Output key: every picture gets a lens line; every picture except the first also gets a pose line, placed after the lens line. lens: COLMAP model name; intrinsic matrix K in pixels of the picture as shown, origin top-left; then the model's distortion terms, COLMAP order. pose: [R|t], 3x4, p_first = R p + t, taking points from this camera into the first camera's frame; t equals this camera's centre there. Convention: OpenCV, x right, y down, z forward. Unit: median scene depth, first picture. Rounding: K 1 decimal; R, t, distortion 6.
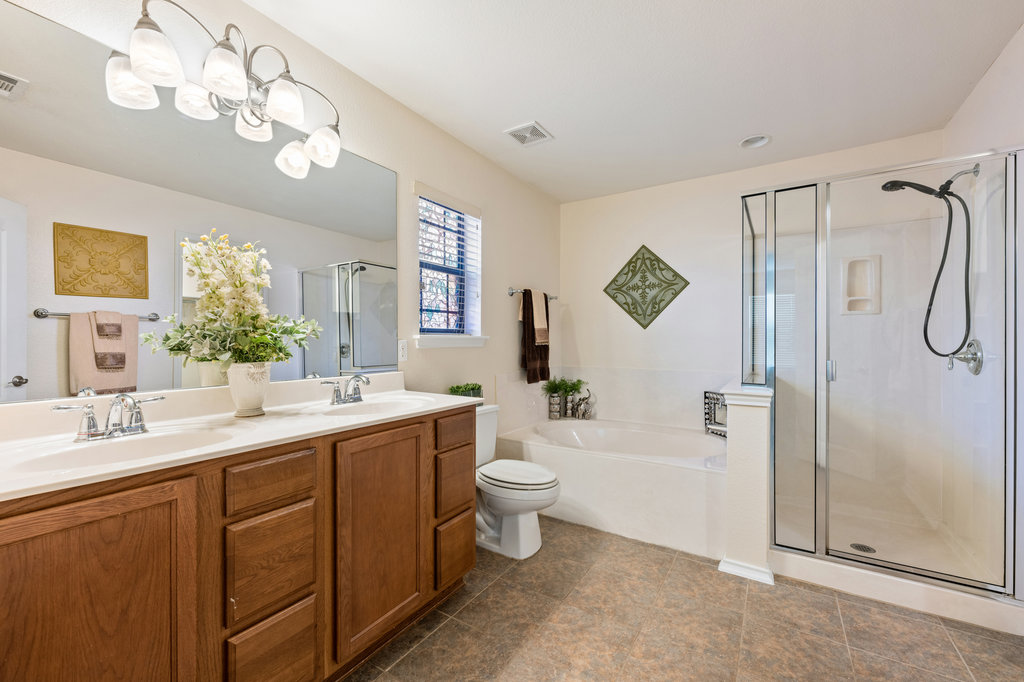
lens RADIAL K [[414.3, 0, 513.4], [0, 414.3, 346.6], [0, 0, 1]] dist [0.001649, 0.000524]
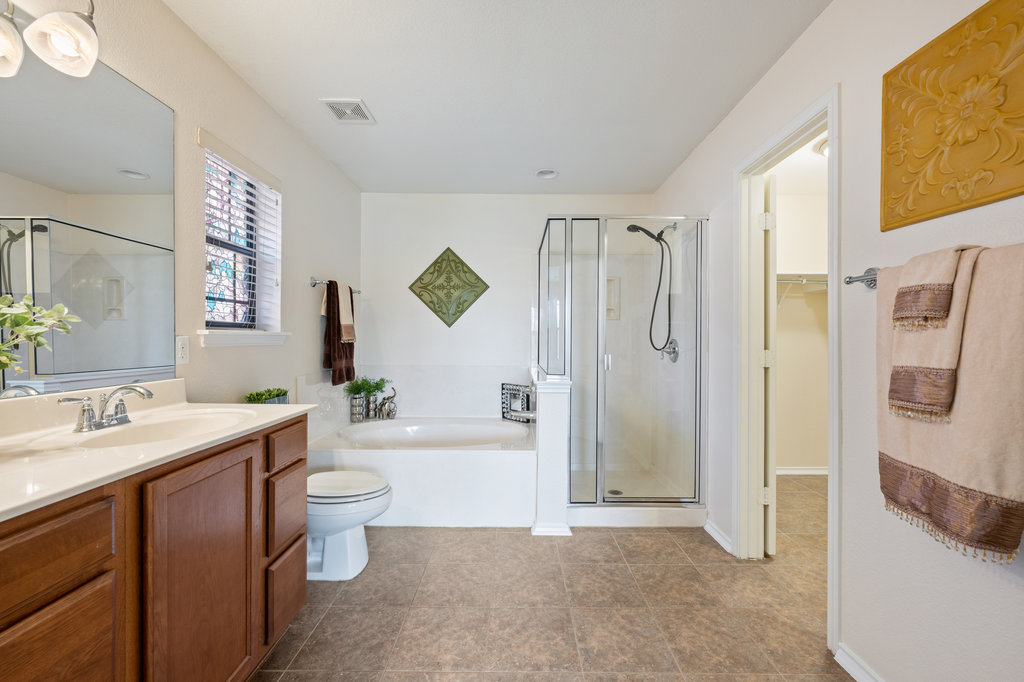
lens RADIAL K [[414.3, 0, 502.7], [0, 414.3, 345.3], [0, 0, 1]] dist [0.001649, 0.000524]
pose [[0.842989, -0.003762, 0.537917, -0.216210], [0.001561, 0.999988, 0.004547, -0.002065], [-0.537928, -0.002994, 0.842986, 0.065150]]
